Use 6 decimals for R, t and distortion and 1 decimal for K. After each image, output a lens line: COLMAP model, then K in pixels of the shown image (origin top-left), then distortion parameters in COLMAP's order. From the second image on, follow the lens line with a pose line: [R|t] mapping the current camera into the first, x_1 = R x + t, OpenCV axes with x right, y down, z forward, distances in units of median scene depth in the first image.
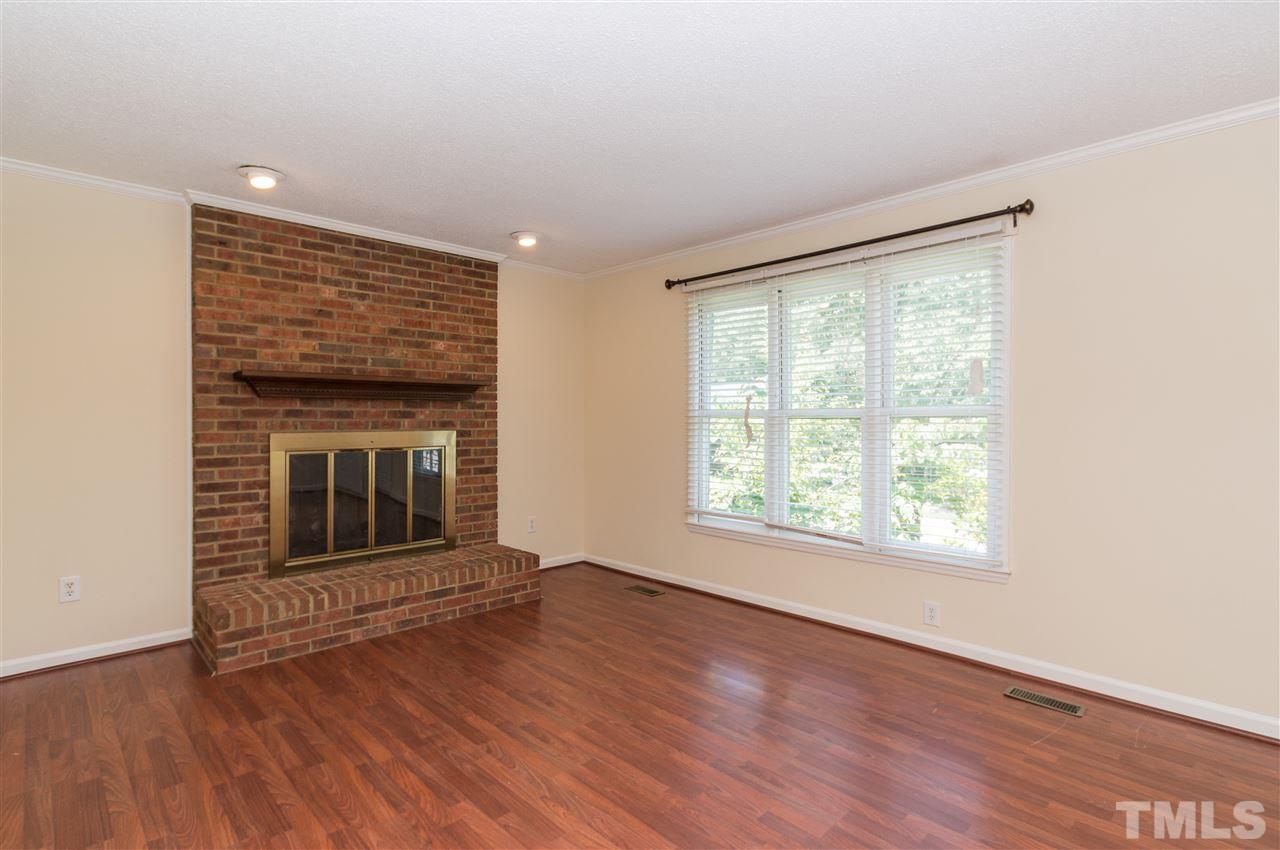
lens RADIAL K [[620.1, 0, 624.1], [0, 620.1, 427.9], [0, 0, 1]] dist [-0.000771, 0.001692]
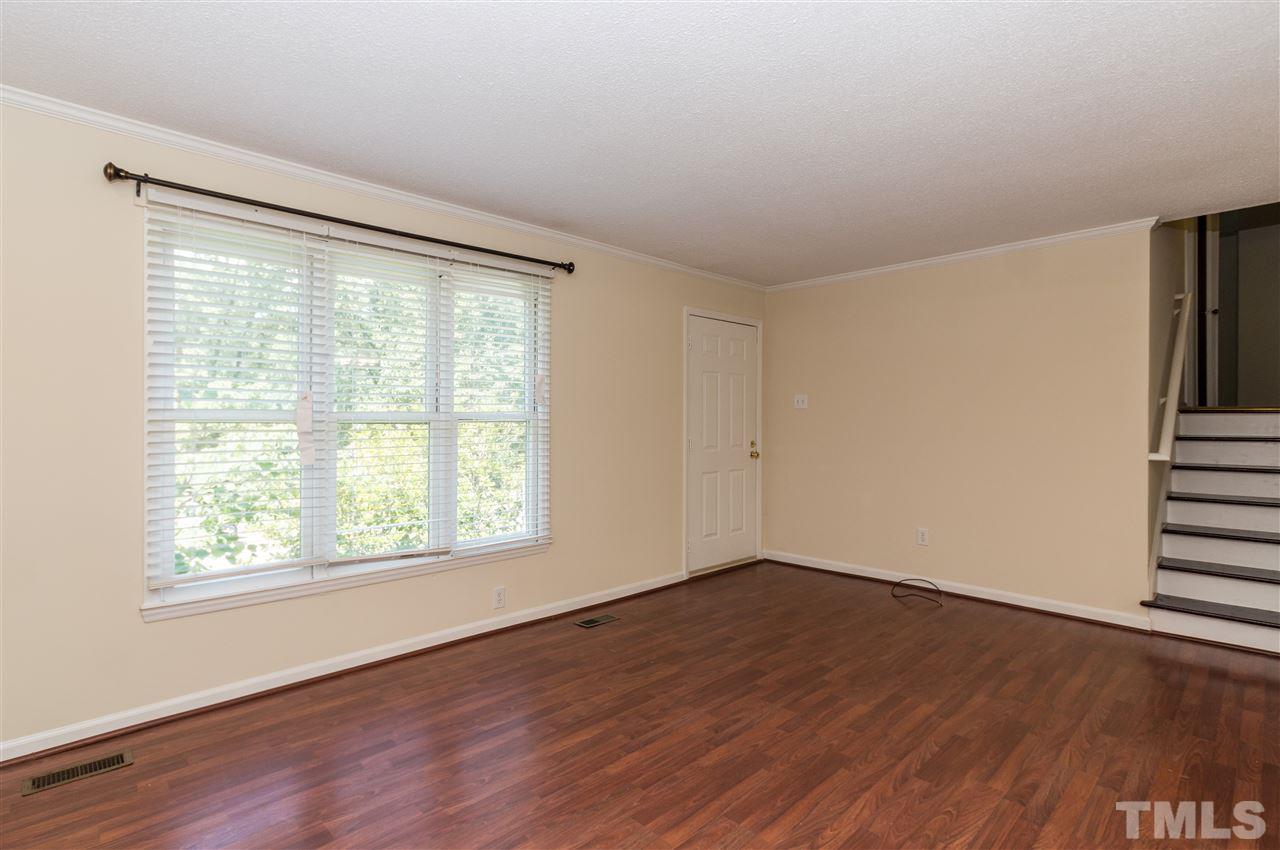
lens RADIAL K [[620.1, 0, 624.1], [0, 620.1, 427.9], [0, 0, 1]] dist [-0.000771, 0.001692]
pose [[0.013174, -0.012624, 0.999834, -0.604430], [0.014625, 0.999816, 0.012431, -0.016884], [-0.999806, 0.014459, 0.013356, 0.737217]]
